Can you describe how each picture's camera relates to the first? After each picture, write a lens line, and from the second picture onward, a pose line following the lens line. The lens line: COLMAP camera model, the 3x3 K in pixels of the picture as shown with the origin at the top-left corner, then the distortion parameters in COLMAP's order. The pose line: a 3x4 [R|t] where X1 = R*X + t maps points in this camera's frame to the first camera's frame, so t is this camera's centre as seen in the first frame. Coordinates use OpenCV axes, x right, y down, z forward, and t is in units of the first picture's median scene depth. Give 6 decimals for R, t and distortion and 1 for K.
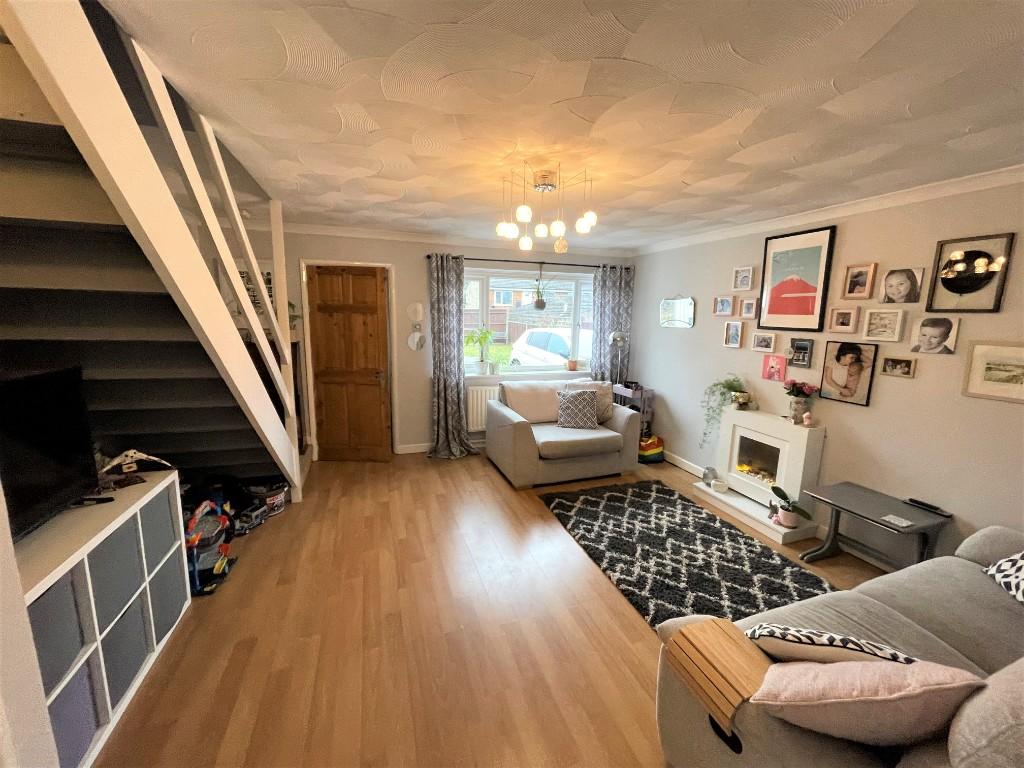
lens RADIAL K [[416.1, 0, 515.8], [0, 416.1, 382.3], [0, 0, 1]] dist [0.000050, 0.000123]
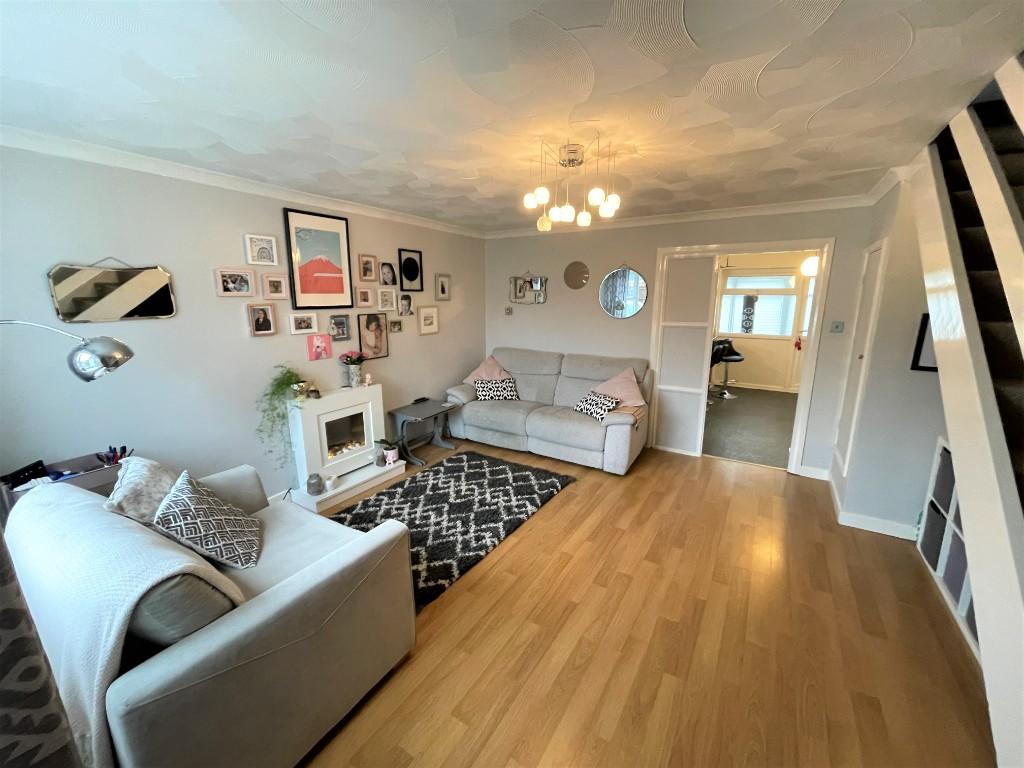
lens RADIAL K [[416.1, 0, 514.5], [0, 416.1, 381.8], [0, 0, 1]] dist [0.000050, 0.000123]
pose [[-0.630935, -0.175412, 0.755746, -0.522983], [0.120640, 0.940075, 0.318912, -0.254173], [-0.766399, 0.292386, -0.571965, 1.432757]]
